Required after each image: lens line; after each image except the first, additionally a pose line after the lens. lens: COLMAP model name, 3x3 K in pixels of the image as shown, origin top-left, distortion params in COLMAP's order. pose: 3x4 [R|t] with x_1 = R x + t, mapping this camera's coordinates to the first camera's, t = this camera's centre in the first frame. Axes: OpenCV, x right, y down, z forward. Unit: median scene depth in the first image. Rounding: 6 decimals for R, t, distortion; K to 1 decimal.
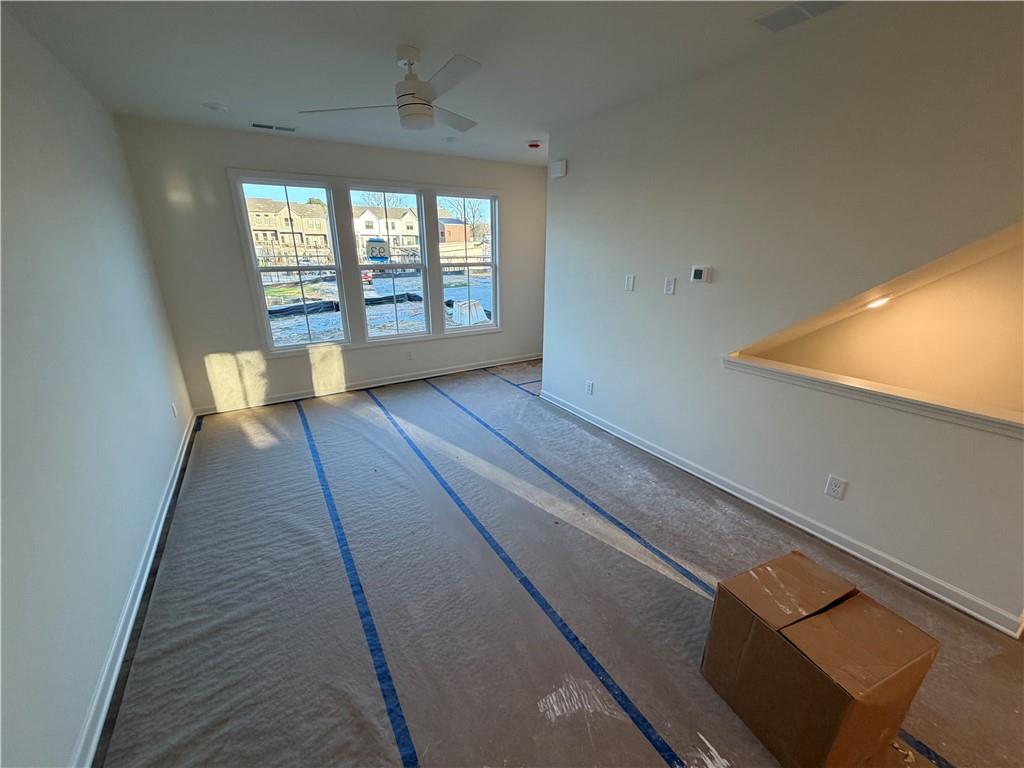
lens RADIAL K [[408.5, 0, 512.0], [0, 408.5, 384.0], [0, 0, 1]] dist [-0.001488, -0.000068]
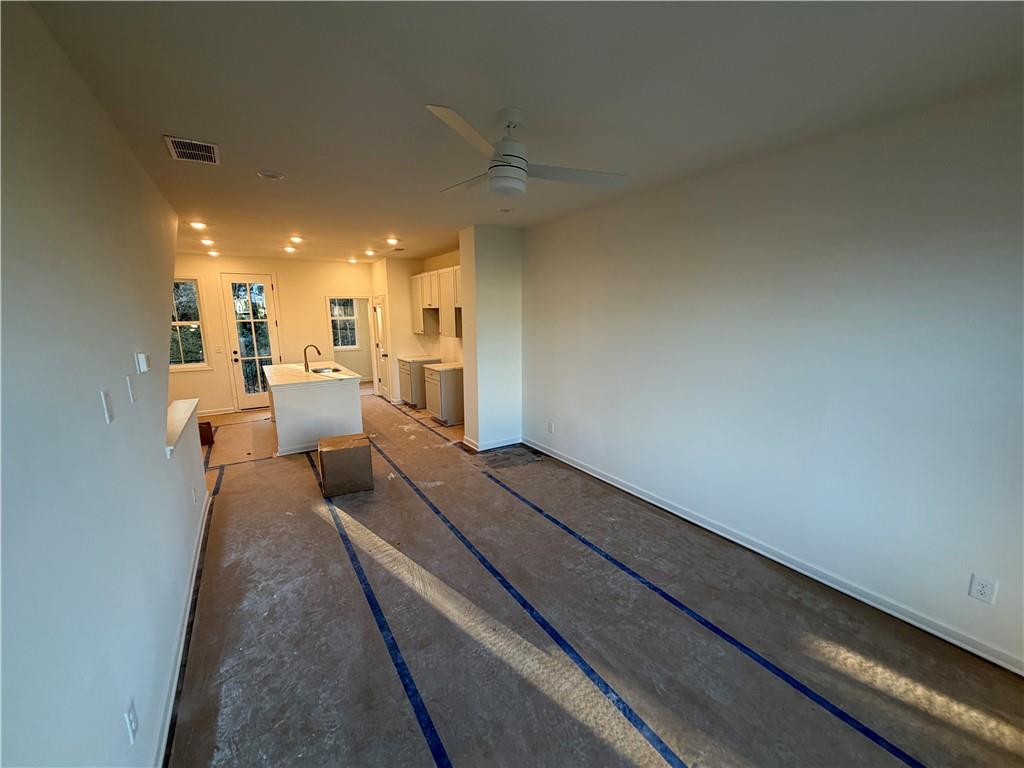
lens RADIAL K [[413.3, 0, 512.0], [0, 413.3, 384.0], [0, 0, 1]] dist [0.020864, 0.000021]
pose [[-0.999892, 0.011123, -0.009653, -0.128809], [0.005090, 0.876046, 0.482200, -0.390146], [0.013820, 0.482099, -0.876008, 1.098989]]
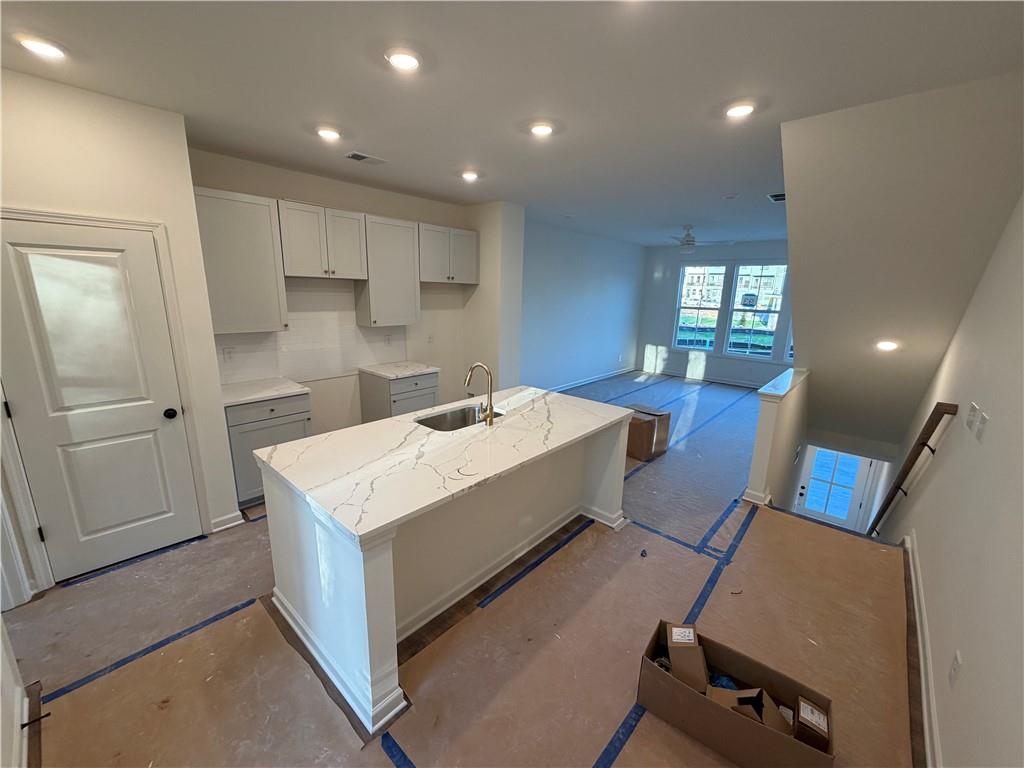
lens RADIAL K [[408.5, 0, 512.0], [0, 408.5, 384.0], [0, 0, 1]] dist [-0.001488, -0.000068]
pose [[0.288800, 0.219111, -0.931979, 1.074847], [-0.326444, 0.937659, 0.119289, 0.098548], [0.900016, 0.269788, 0.342324, -0.318494]]
